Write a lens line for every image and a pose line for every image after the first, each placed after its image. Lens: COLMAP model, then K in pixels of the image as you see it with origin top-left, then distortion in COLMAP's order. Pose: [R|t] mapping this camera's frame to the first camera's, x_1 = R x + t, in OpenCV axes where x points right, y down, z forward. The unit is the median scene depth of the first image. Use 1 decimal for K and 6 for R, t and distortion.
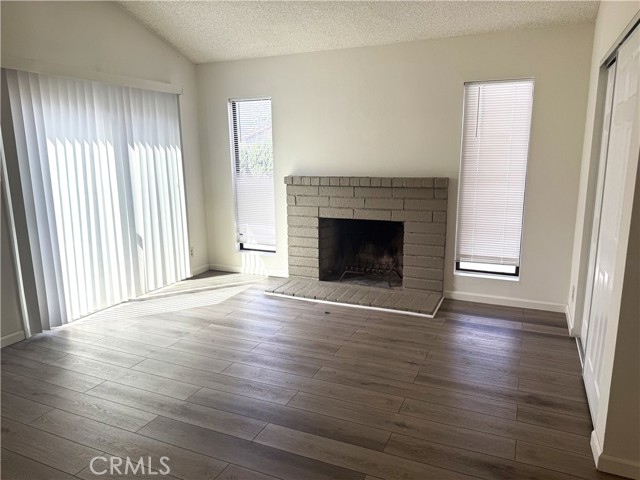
lens RADIAL K [[450.2, 0, 319.6], [0, 450.2, 242.2], [0, 0, 1]] dist [0.127264, -0.201830]
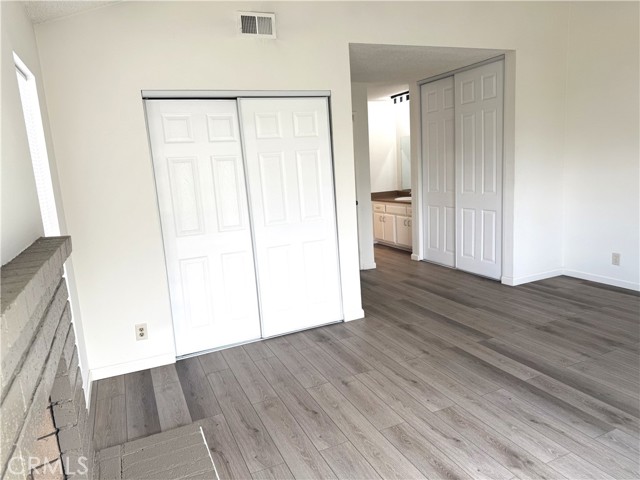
lens RADIAL K [[450.2, 0, 319.6], [0, 450.2, 242.2], [0, 0, 1]] dist [0.127264, -0.201830]
pose [[-0.747291, -0.049486, 0.662652, -0.242626], [0.204903, 0.931468, 0.300636, -0.199197], [-0.632116, 0.360442, -0.685938, 1.023850]]
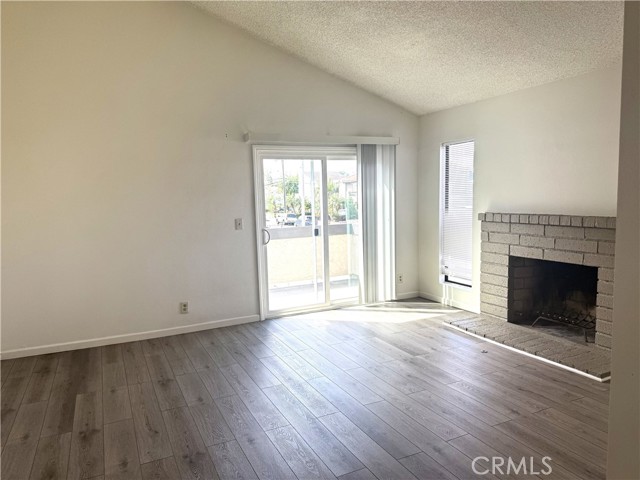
lens RADIAL K [[450.2, 0, 319.6], [0, 450.2, 242.2], [0, 0, 1]] dist [0.127264, -0.201830]
pose [[0.763543, 0.056241, -0.643303, 0.314060], [-0.106073, 0.993592, -0.039034, -0.002133], [0.636985, 0.098042, 0.764616, -0.008485]]
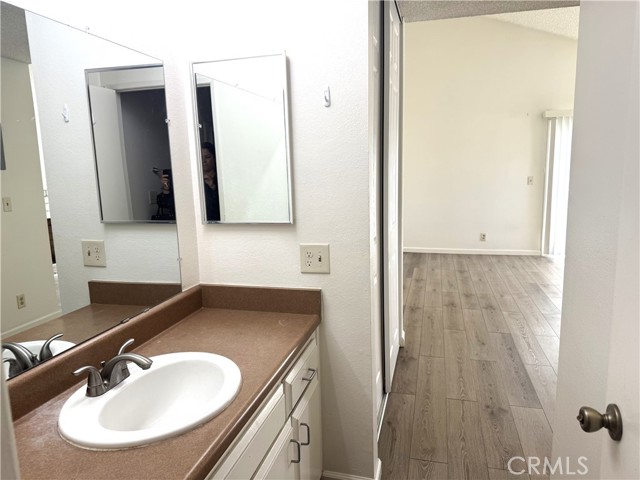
lens RADIAL K [[450.2, 0, 319.6], [0, 450.2, 242.2], [0, 0, 1]] dist [0.127264, -0.201830]
pose [[0.173386, 0.179741, -0.968313, 0.789467], [-0.185116, 0.971628, 0.147209, 0.035222], [0.967300, 0.153726, 0.201739, -0.221549]]
